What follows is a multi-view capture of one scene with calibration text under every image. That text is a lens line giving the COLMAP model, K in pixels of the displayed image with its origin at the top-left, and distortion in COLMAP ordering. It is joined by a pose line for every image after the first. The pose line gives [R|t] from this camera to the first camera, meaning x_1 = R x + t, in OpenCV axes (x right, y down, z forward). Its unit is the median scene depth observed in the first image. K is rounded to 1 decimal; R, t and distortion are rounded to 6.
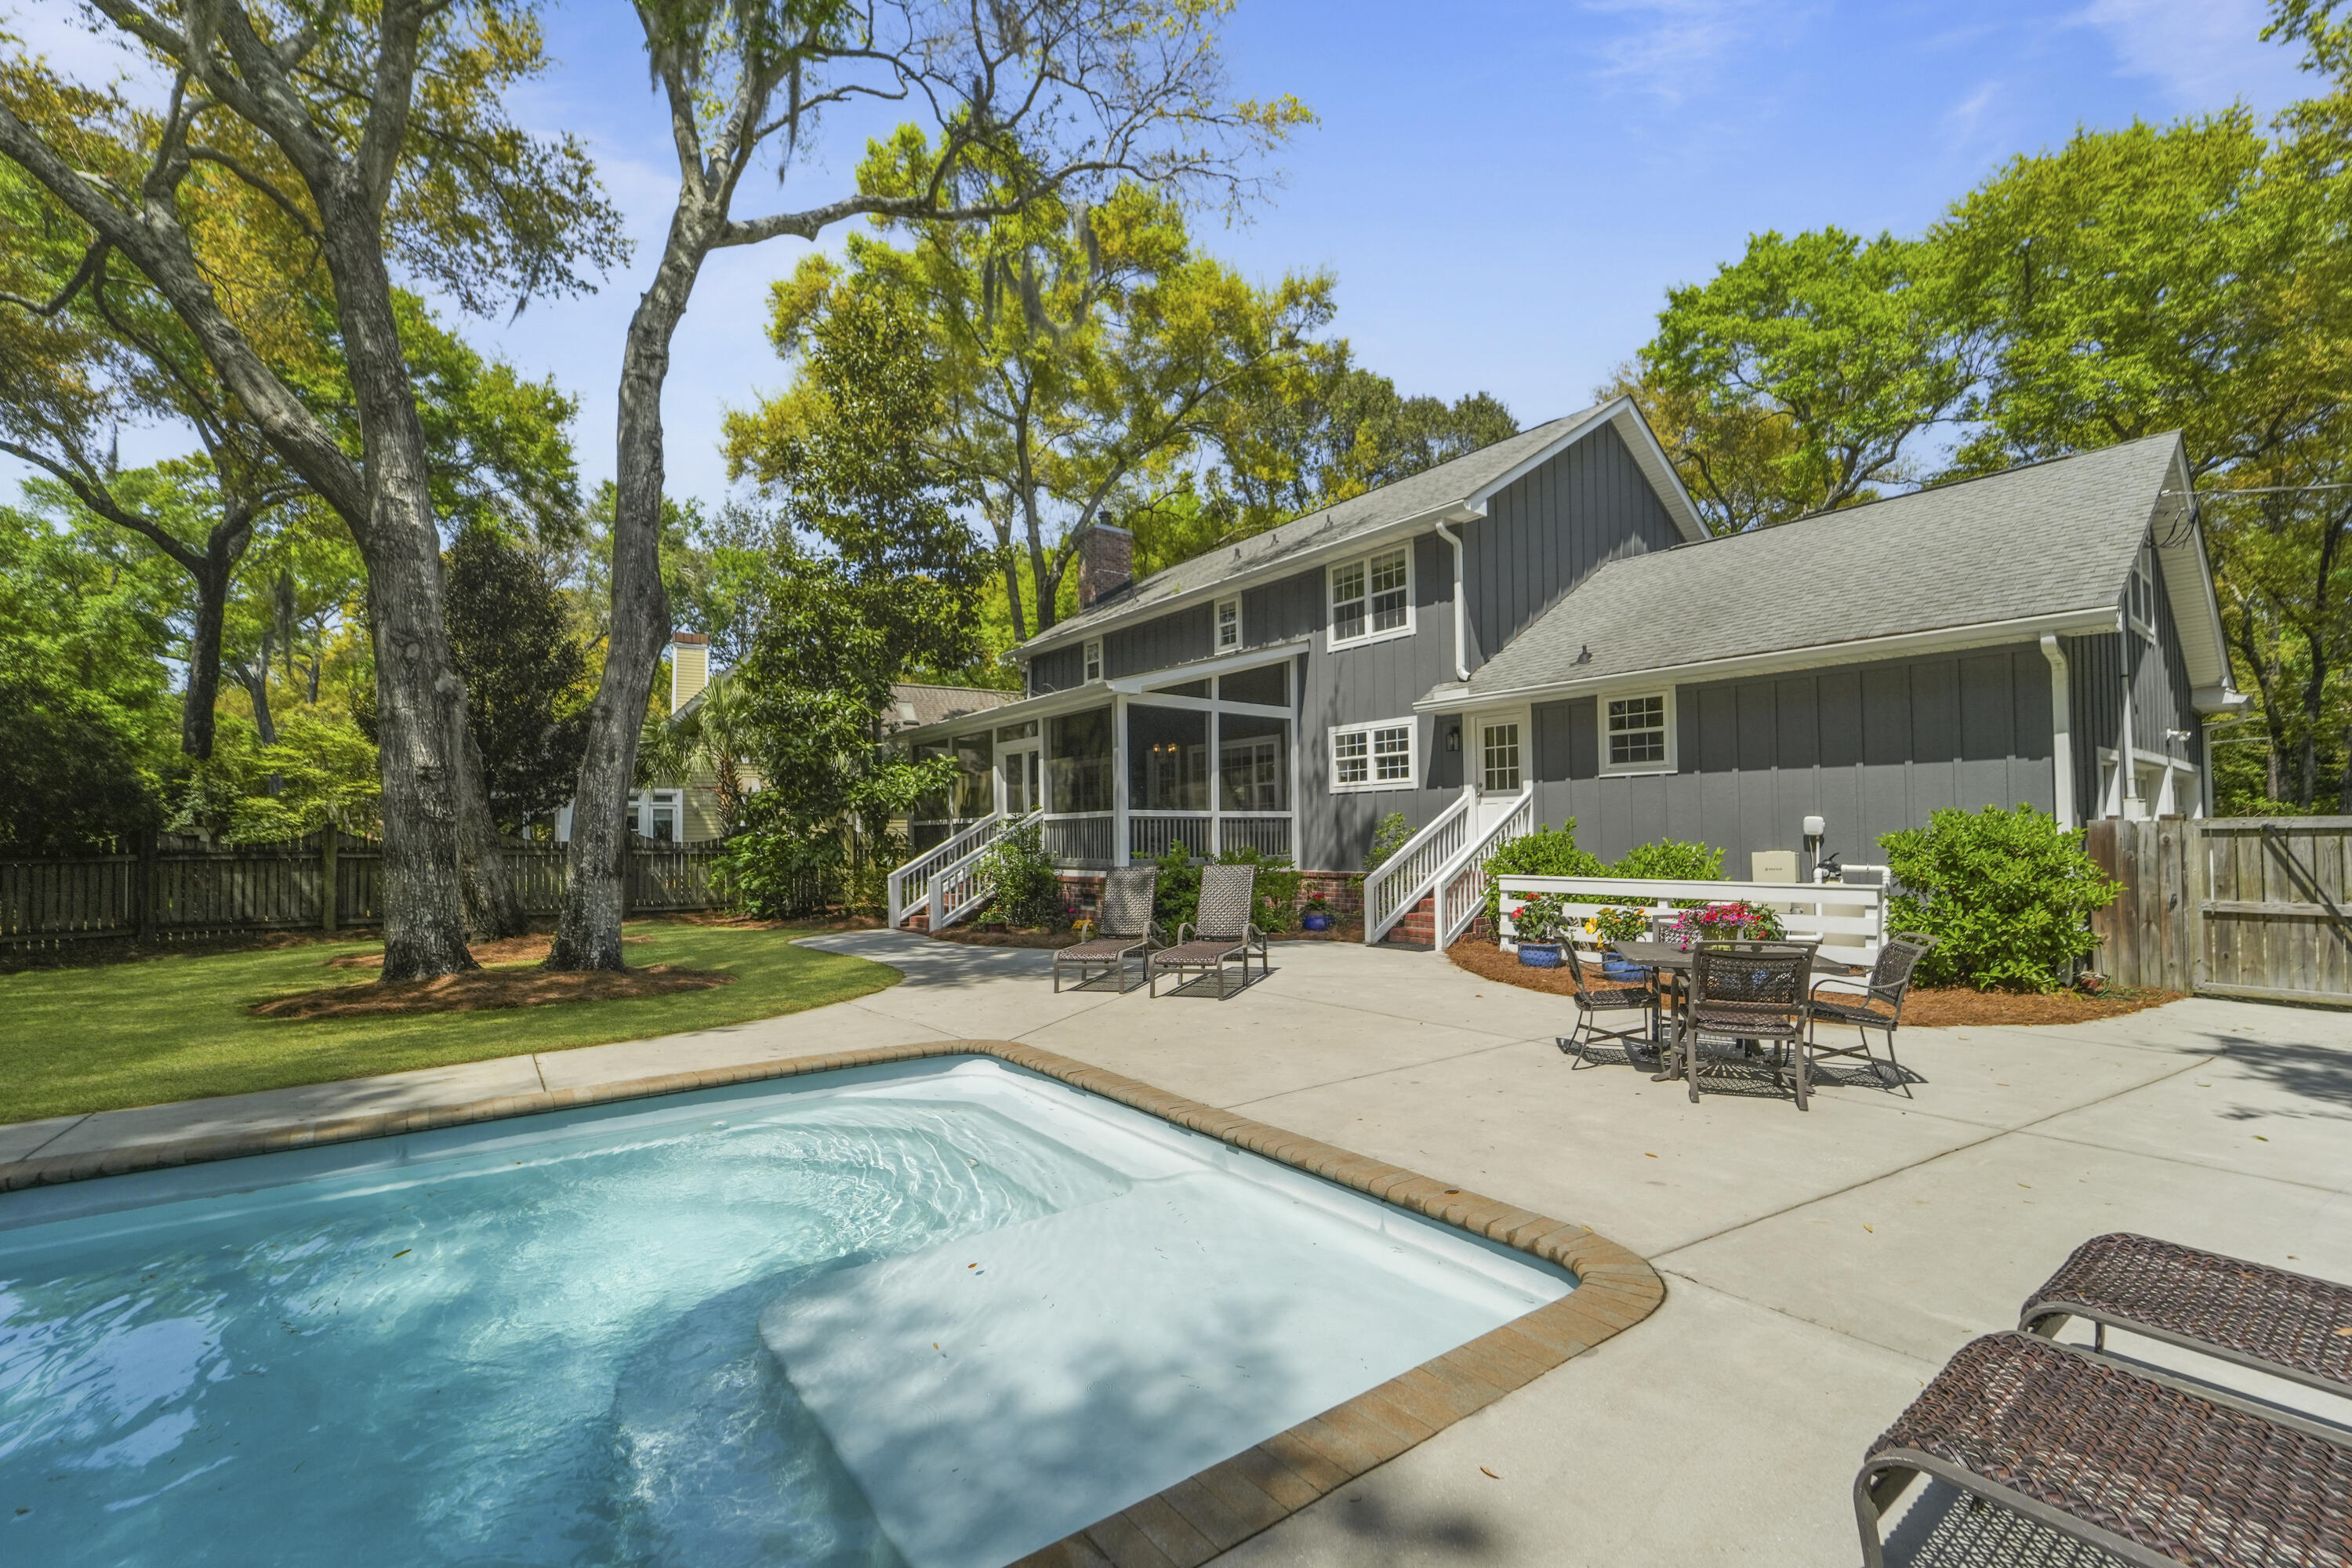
lens RADIAL K [[967.8, 0, 1163.8], [0, 967.8, 796.2], [0, 0, 1]] dist [-0.016779, -0.000919]
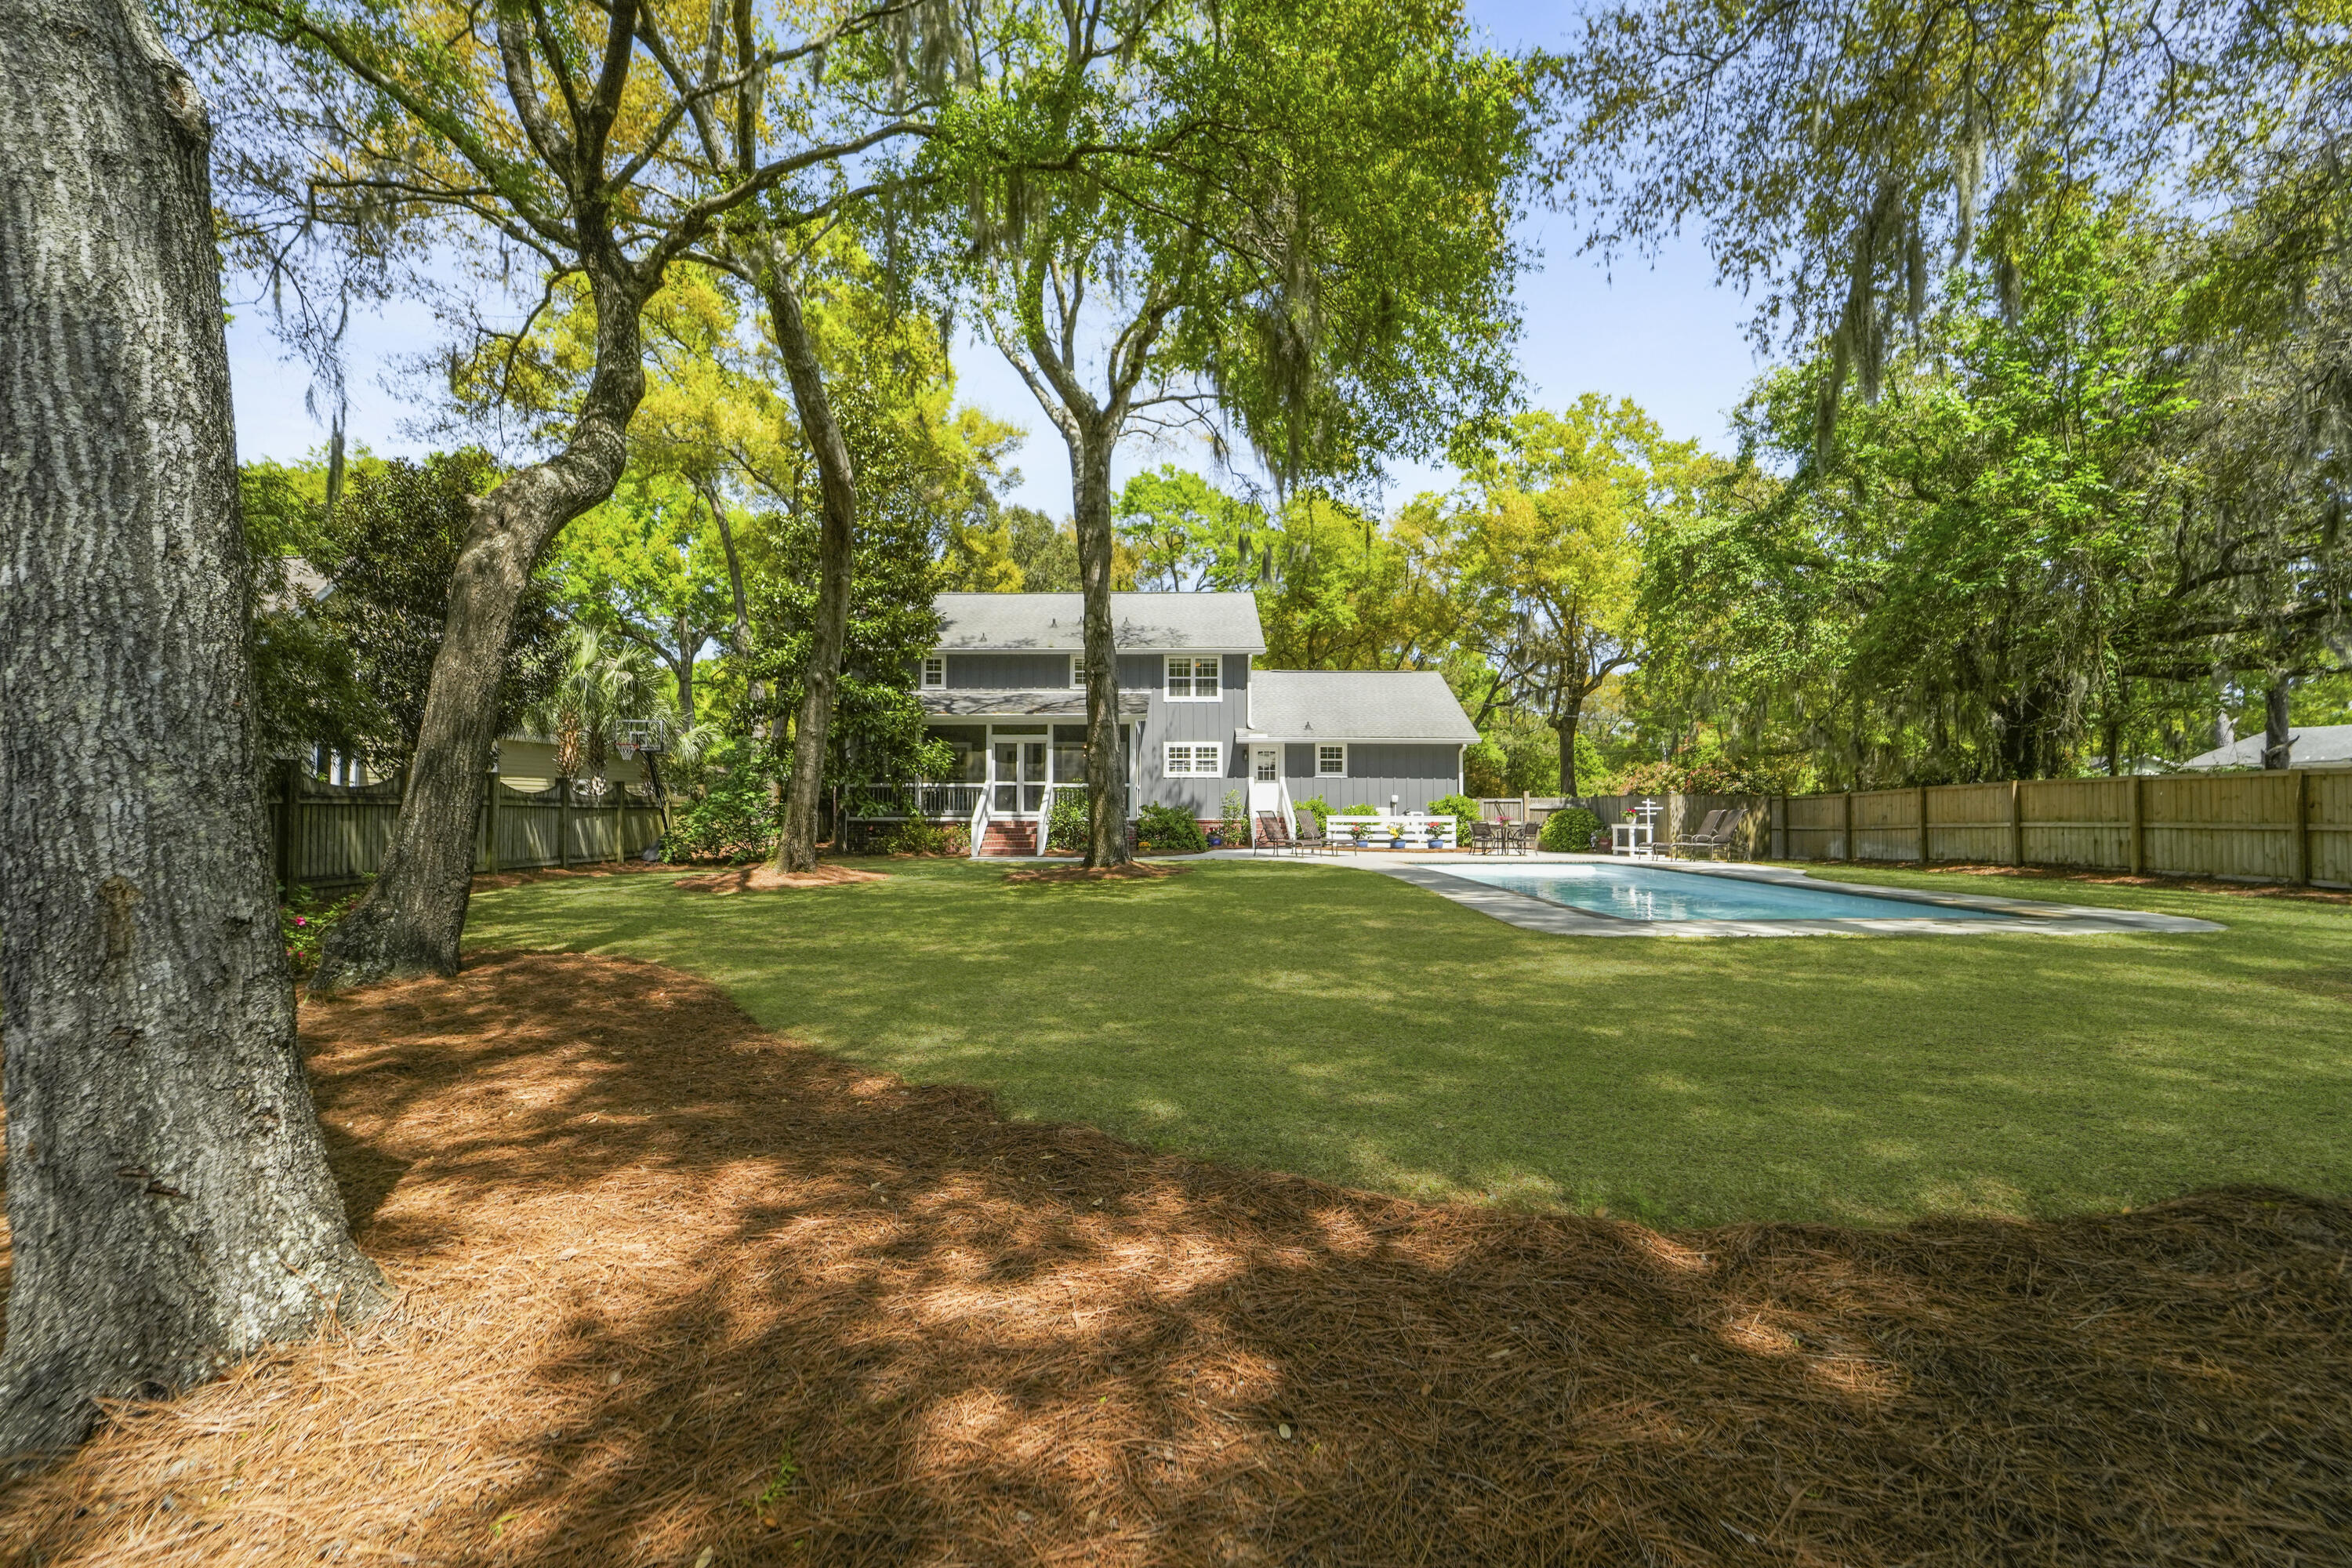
lens RADIAL K [[967.8, 0, 1158.4], [0, 967.8, 798.0], [0, 0, 1]] dist [-0.016779, -0.000919]
pose [[0.620594, 0.023069, 0.783793, -1.419177], [-0.041579, 0.999129, 0.003515, 0.033321], [-0.783029, -0.034771, 0.621013, -0.170256]]
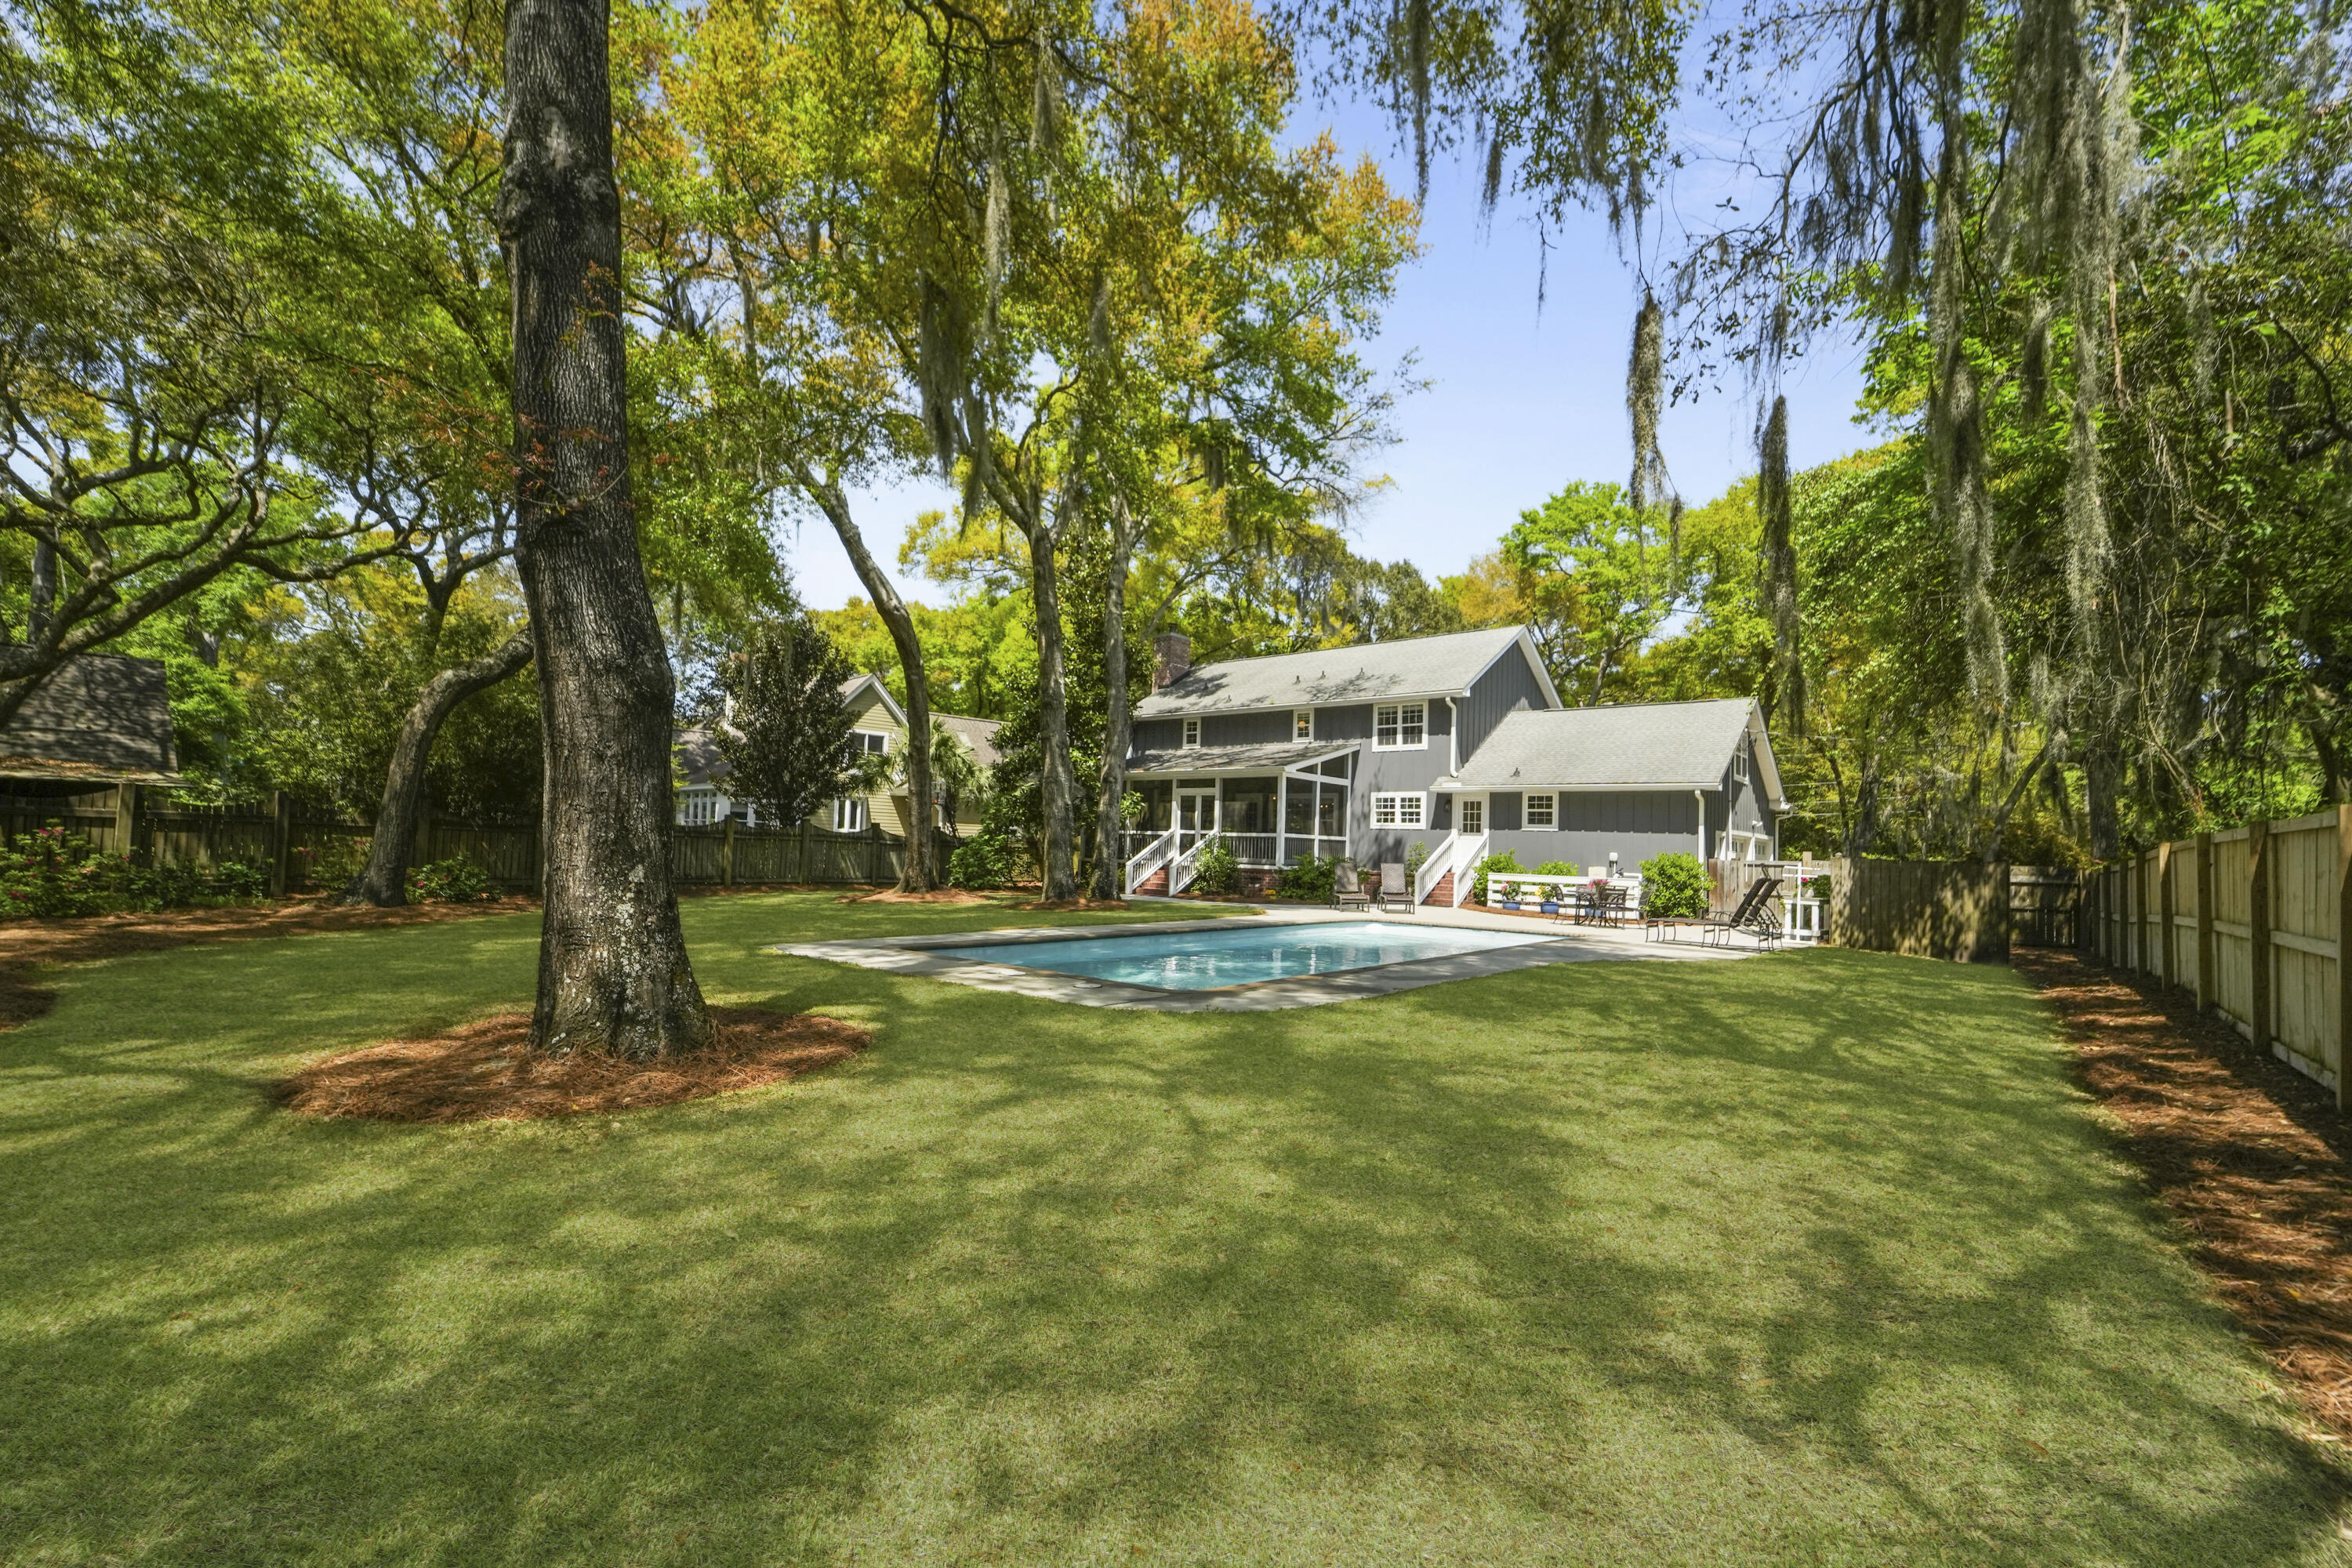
lens RADIAL K [[967.8, 0, 1183.4], [0, 967.8, 795.7], [0, 0, 1]] dist [-0.016779, -0.000919]
pose [[0.973894, 0.057795, 0.219523, -0.633687], [-0.055095, 0.998311, -0.018407, -0.012798], [-0.220217, 0.005832, 0.975434, -0.778513]]
